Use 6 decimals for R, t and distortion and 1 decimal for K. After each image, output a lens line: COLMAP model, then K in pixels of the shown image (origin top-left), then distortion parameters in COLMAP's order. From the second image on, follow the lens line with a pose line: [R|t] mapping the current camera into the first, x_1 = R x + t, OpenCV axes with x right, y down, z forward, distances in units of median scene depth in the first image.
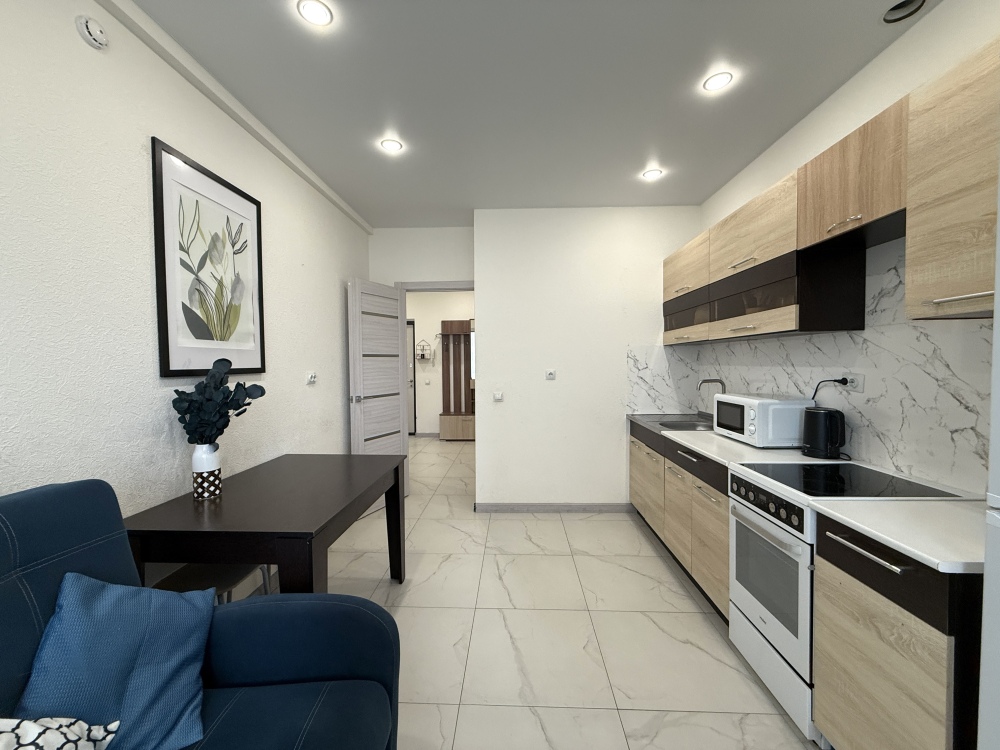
lens RADIAL K [[397.2, 0, 497.3], [0, 397.2, 375.2], [0, 0, 1]] dist [0.001616, -0.000021]
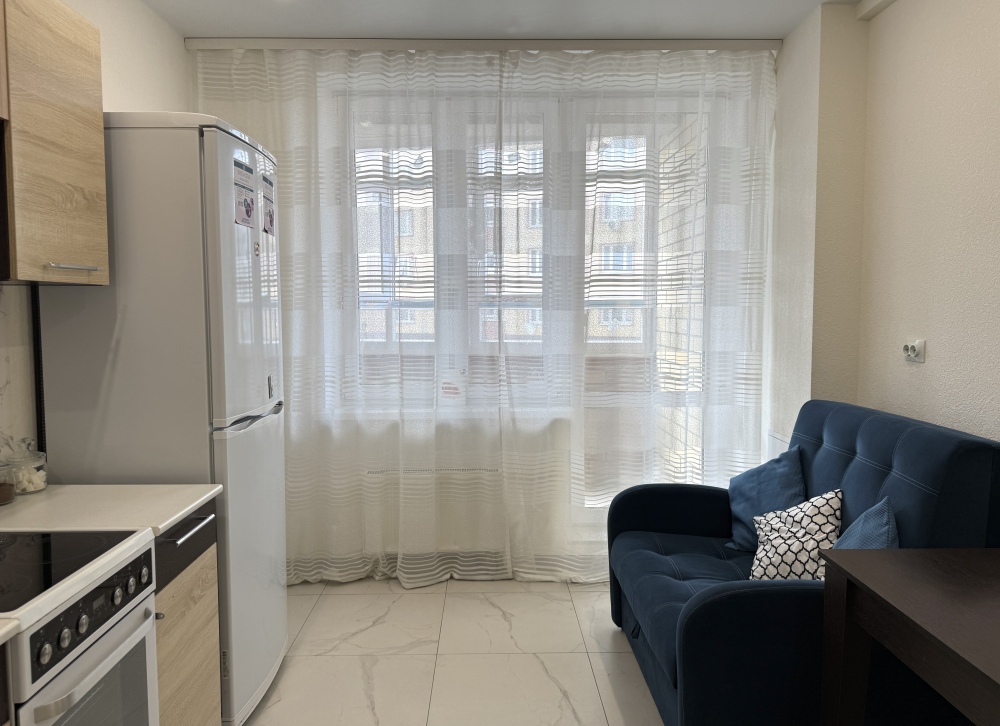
lens RADIAL K [[715.2, 0, 499.6], [0, 715.2, 353.7], [0, 0, 1]] dist [0.030708, -0.002711]
pose [[-0.998065, 0.013985, -0.060586, 0.170401], [0.007900, 0.995002, 0.099537, -0.093208], [0.061675, 0.098866, -0.993188, 1.688591]]
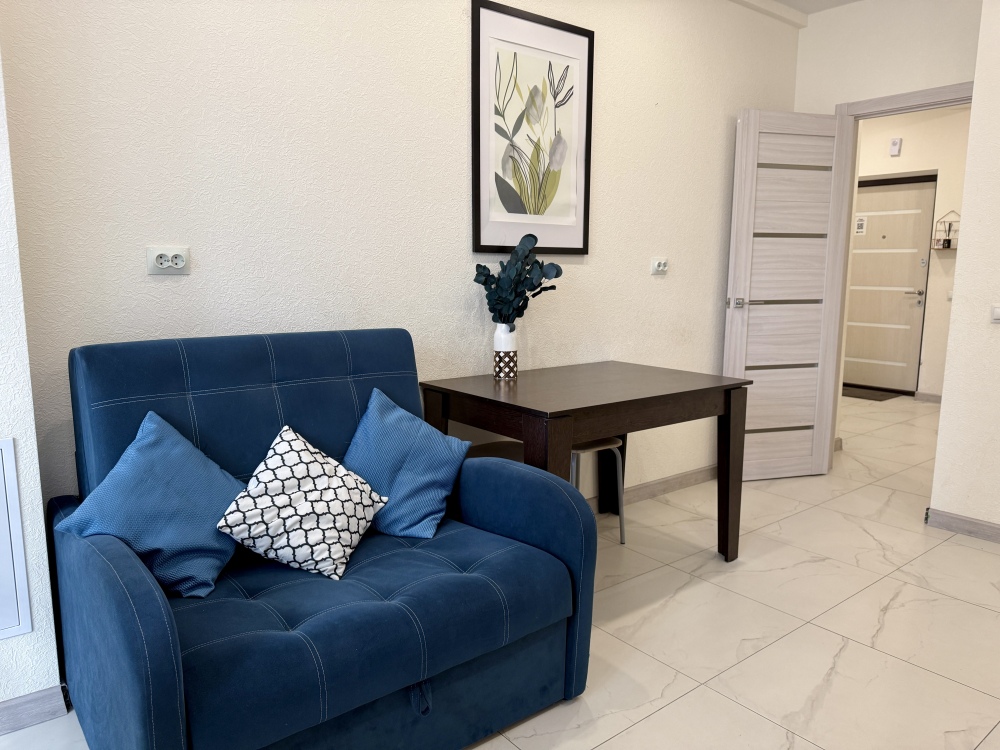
lens RADIAL K [[704.6, 0, 505.2], [0, 704.6, 376.3], [0, 0, 1]] dist [0.079714, -0.106457]
pose [[0.664101, 0.123782, -0.737325, 0.498056], [-0.035856, 0.990337, 0.133963, 0.066622], [0.746783, -0.062527, 0.662122, -0.123552]]
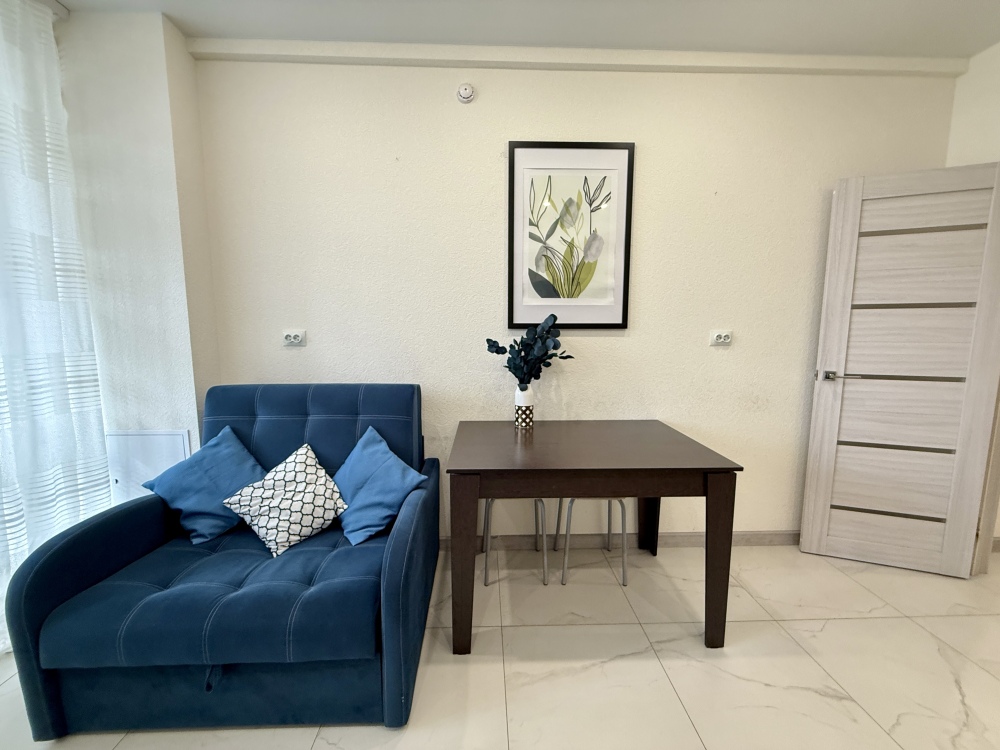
lens RADIAL K [[397.2, 0, 499.2], [0, 397.2, 375.2], [0, 0, 1]] dist [0.001616, -0.000021]
pose [[0.080993, 0.129302, -0.988292, 0.443409], [-0.035748, 0.991289, 0.126764, -0.006666], [0.996073, 0.025063, 0.084910, 0.763016]]
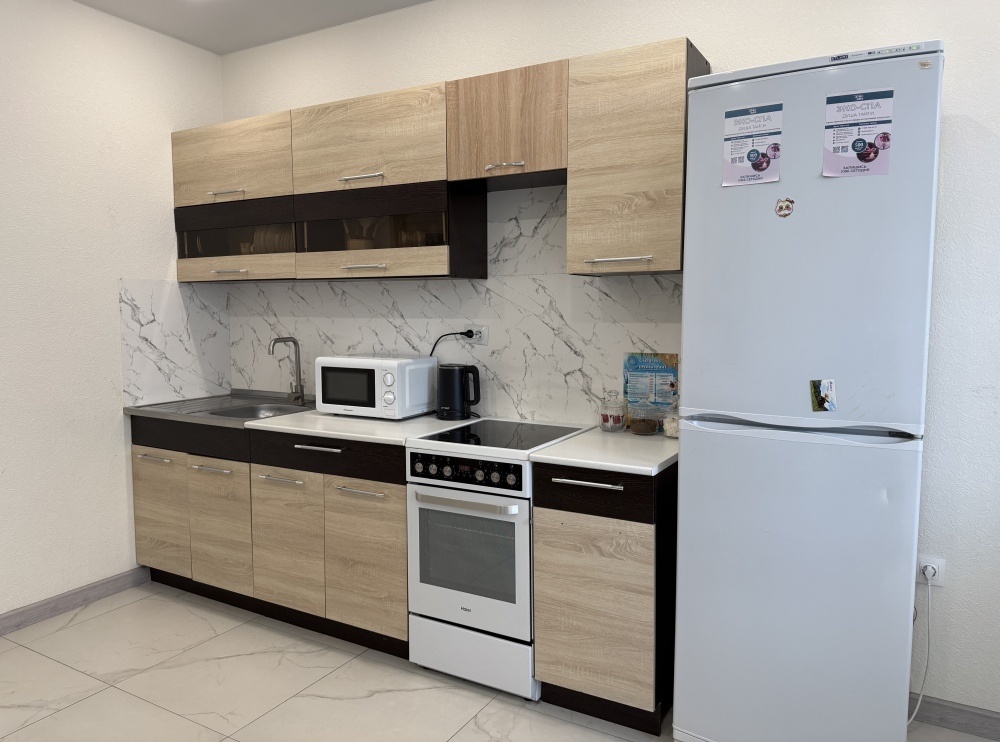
lens RADIAL K [[704.6, 0, 498.7], [0, 704.6, 369.9], [0, 0, 1]] dist [0.079714, -0.106457]
pose [[0.460236, -0.066825, 0.885278, -0.559563], [0.024535, 0.997740, 0.062559, -0.001407], [-0.887458, -0.007072, 0.460835, 0.196735]]
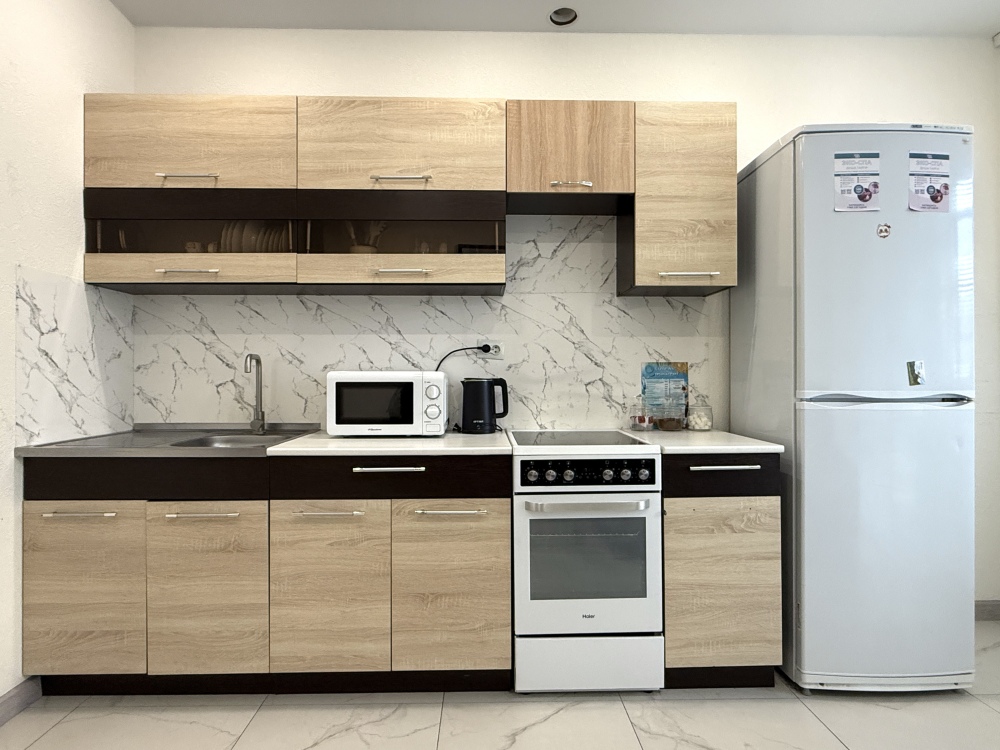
lens RADIAL K [[545.4, 0, 495.9], [0, 545.4, 377.0], [0, 0, 1]] dist [-0.009608, 0.010272]
pose [[-0.066790, 0.011937, 0.997696, -0.418591], [0.034410, 0.999361, -0.009653, 0.098691], [-0.997174, 0.033685, -0.067158, 1.101297]]
